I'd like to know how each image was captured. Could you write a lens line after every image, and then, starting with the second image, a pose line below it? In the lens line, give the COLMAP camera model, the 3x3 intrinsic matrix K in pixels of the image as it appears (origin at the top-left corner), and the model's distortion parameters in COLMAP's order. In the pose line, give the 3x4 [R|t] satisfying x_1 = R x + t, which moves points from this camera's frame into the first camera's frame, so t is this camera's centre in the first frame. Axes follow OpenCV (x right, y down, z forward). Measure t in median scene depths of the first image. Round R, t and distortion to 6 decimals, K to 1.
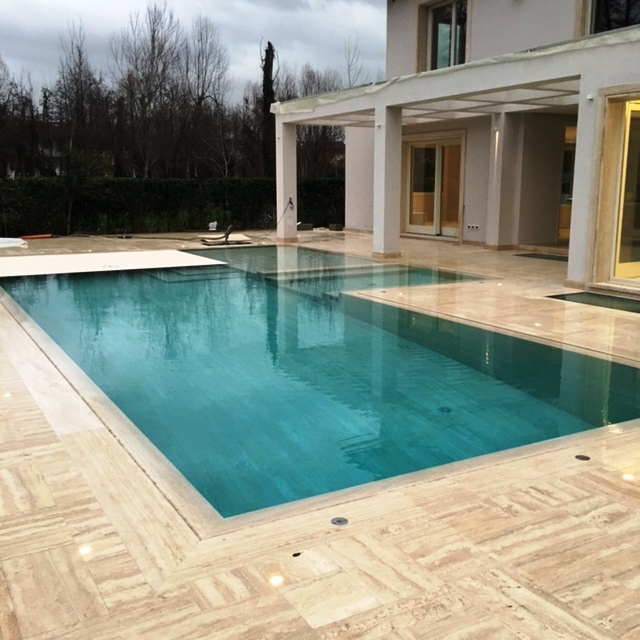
lens RADIAL K [[728.9, 0, 320.0], [0, 728.9, 320.0], [0, 0, 1]] dist [0.122885, -0.178922]
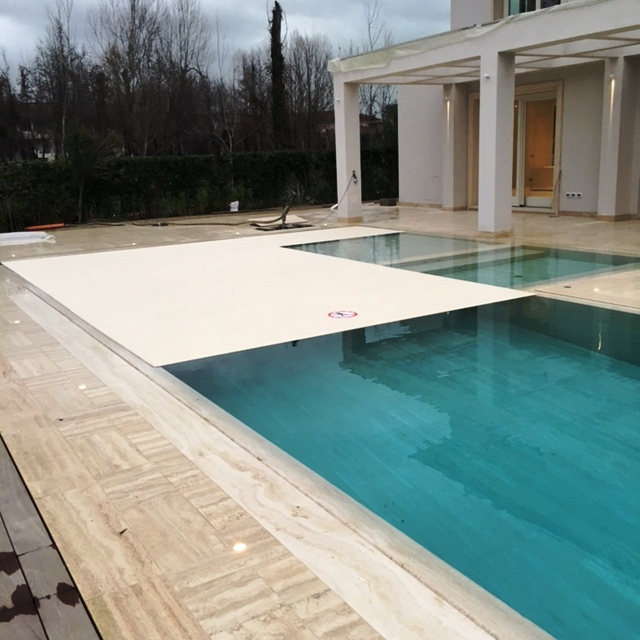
lens RADIAL K [[728.9, 0, 320.0], [0, 728.9, 320.0], [0, 0, 1]] dist [0.122885, -0.178922]
pose [[0.998744, -0.046075, 0.019679, -0.071865], [0.045328, 0.998291, 0.036875, -0.016970], [-0.021344, -0.035937, 0.999126, 0.089222]]
